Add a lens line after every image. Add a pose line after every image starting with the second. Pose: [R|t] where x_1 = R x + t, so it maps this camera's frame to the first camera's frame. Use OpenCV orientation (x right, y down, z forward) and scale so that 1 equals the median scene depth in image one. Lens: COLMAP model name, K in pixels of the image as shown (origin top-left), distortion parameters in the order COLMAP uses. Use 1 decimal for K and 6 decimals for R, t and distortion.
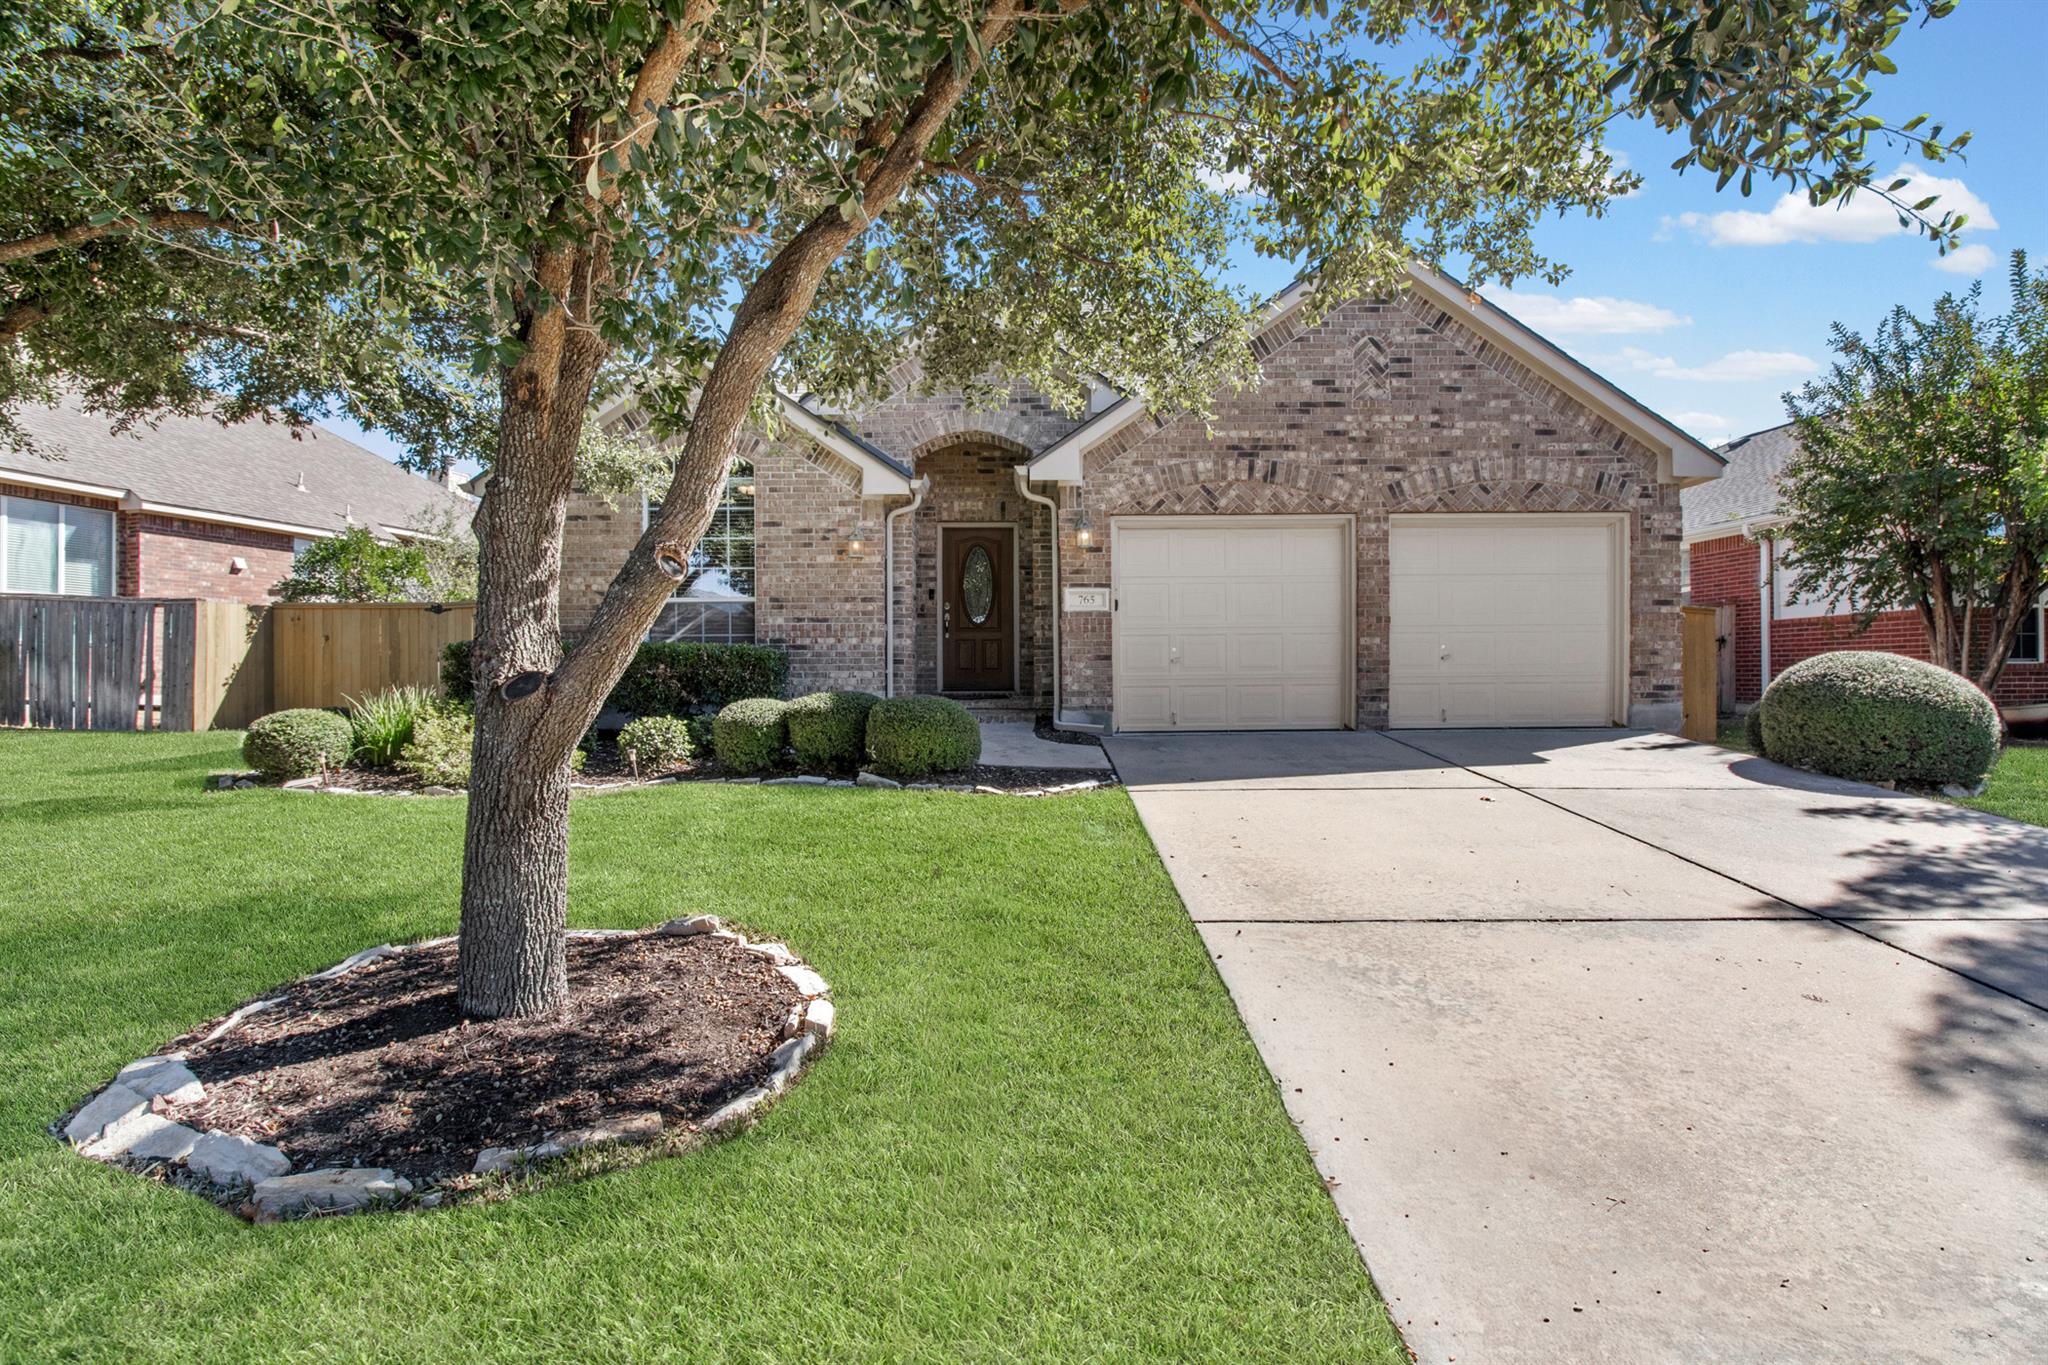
lens RADIAL K [[944.0, 0, 1034.8], [0, 944.0, 668.4], [0, 0, 1]] dist [0.001714, -0.000369]
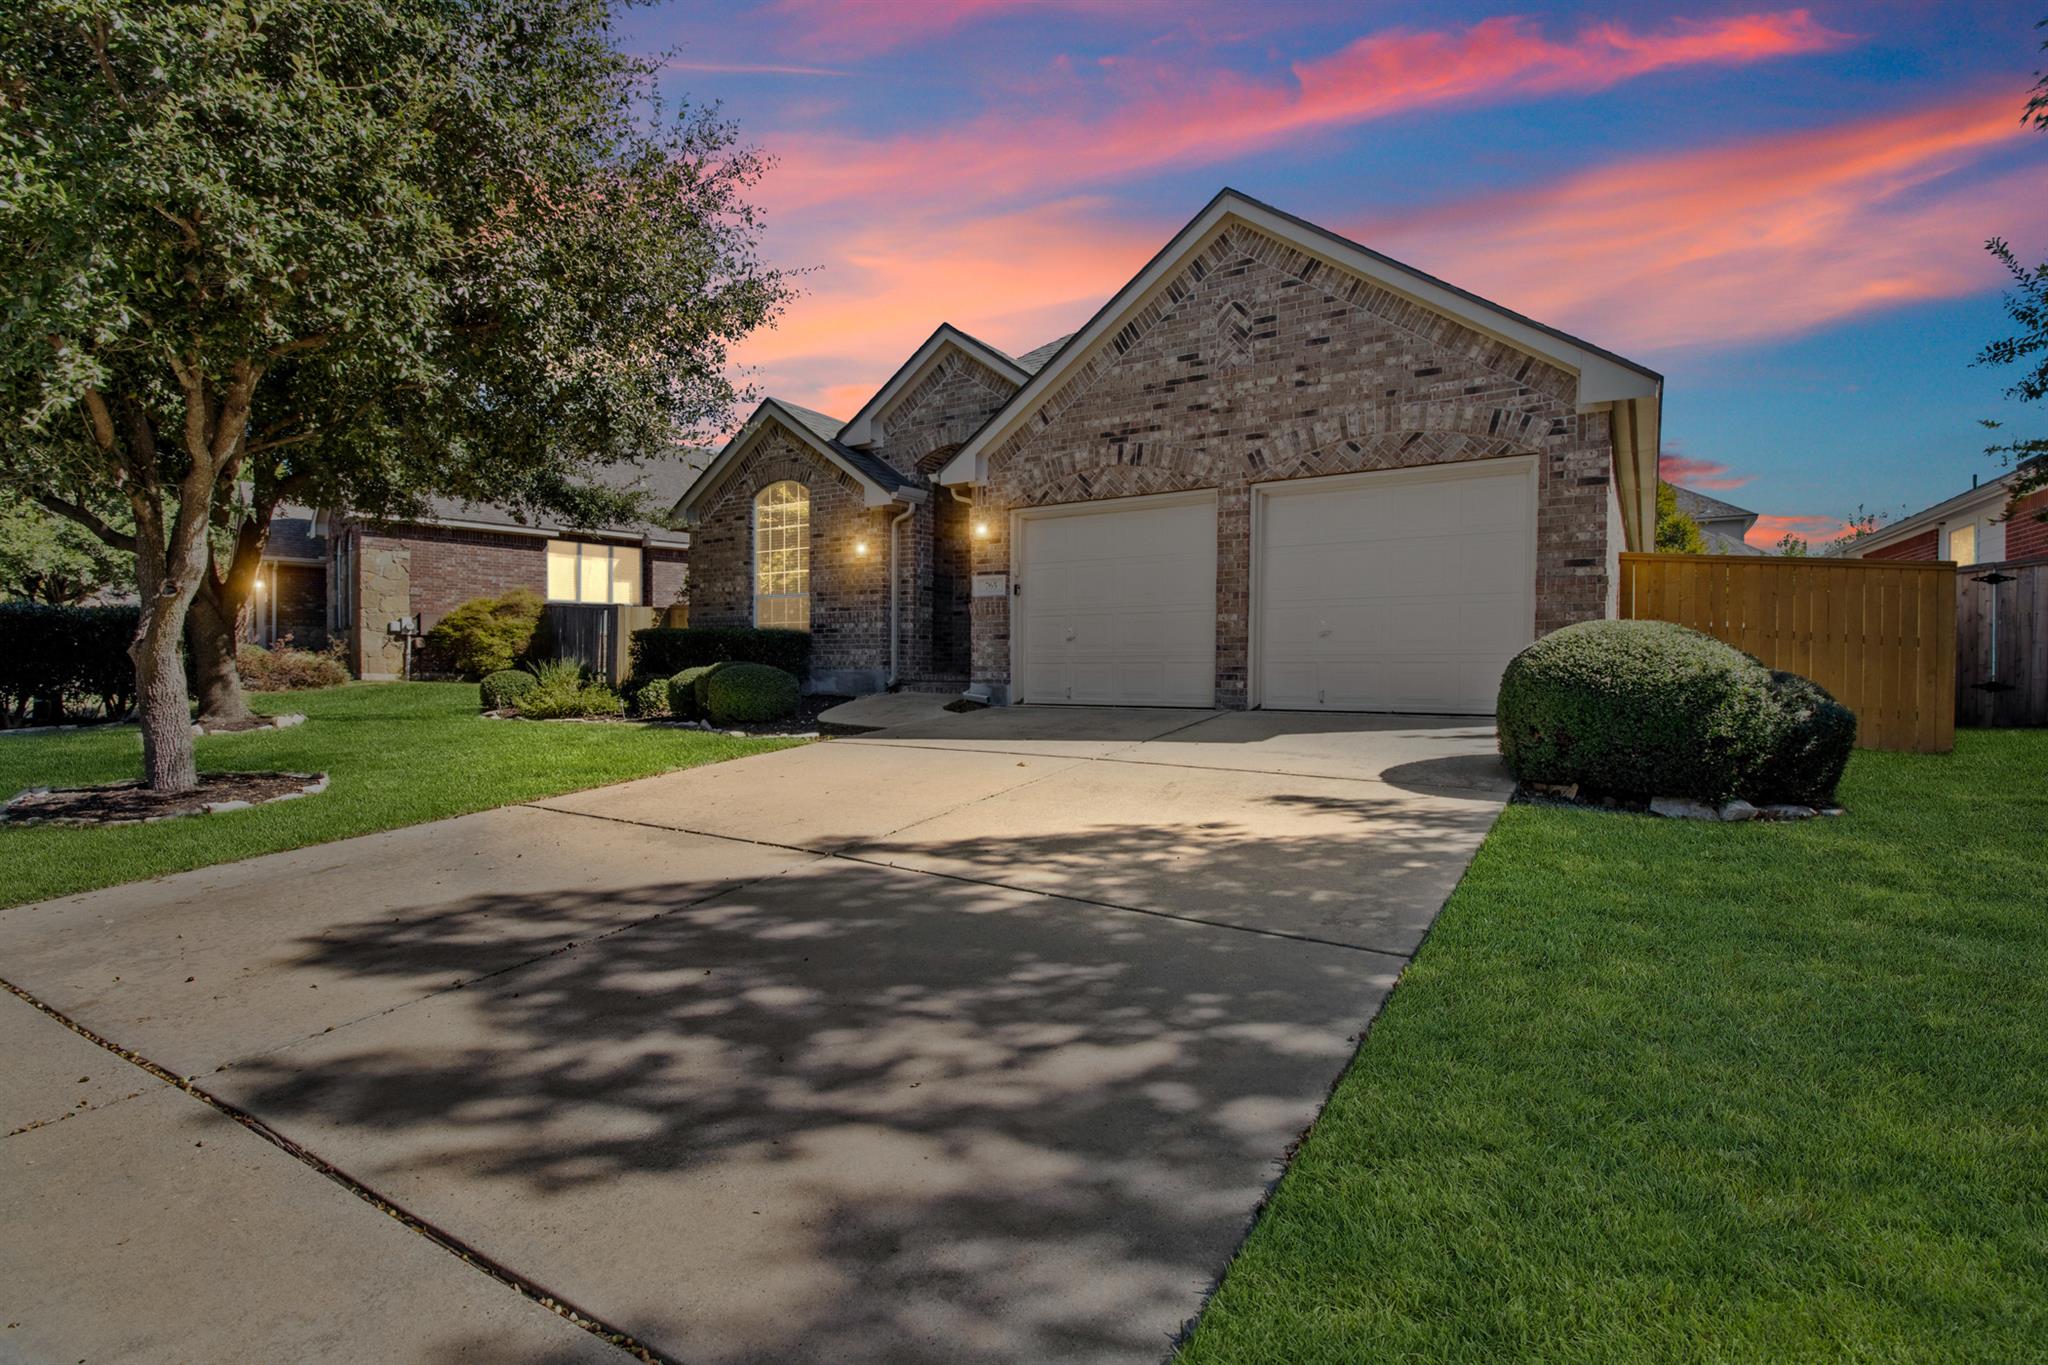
lens RADIAL K [[944.0, 0, 1034.8], [0, 944.0, 668.4], [0, 0, 1]] dist [0.001714, -0.000369]
pose [[0.840244, 0.010729, -0.542102, 0.712286], [0.001114, 0.999768, 0.021514, 0.001984], [0.542207, -0.018681, 0.840038, 0.074405]]
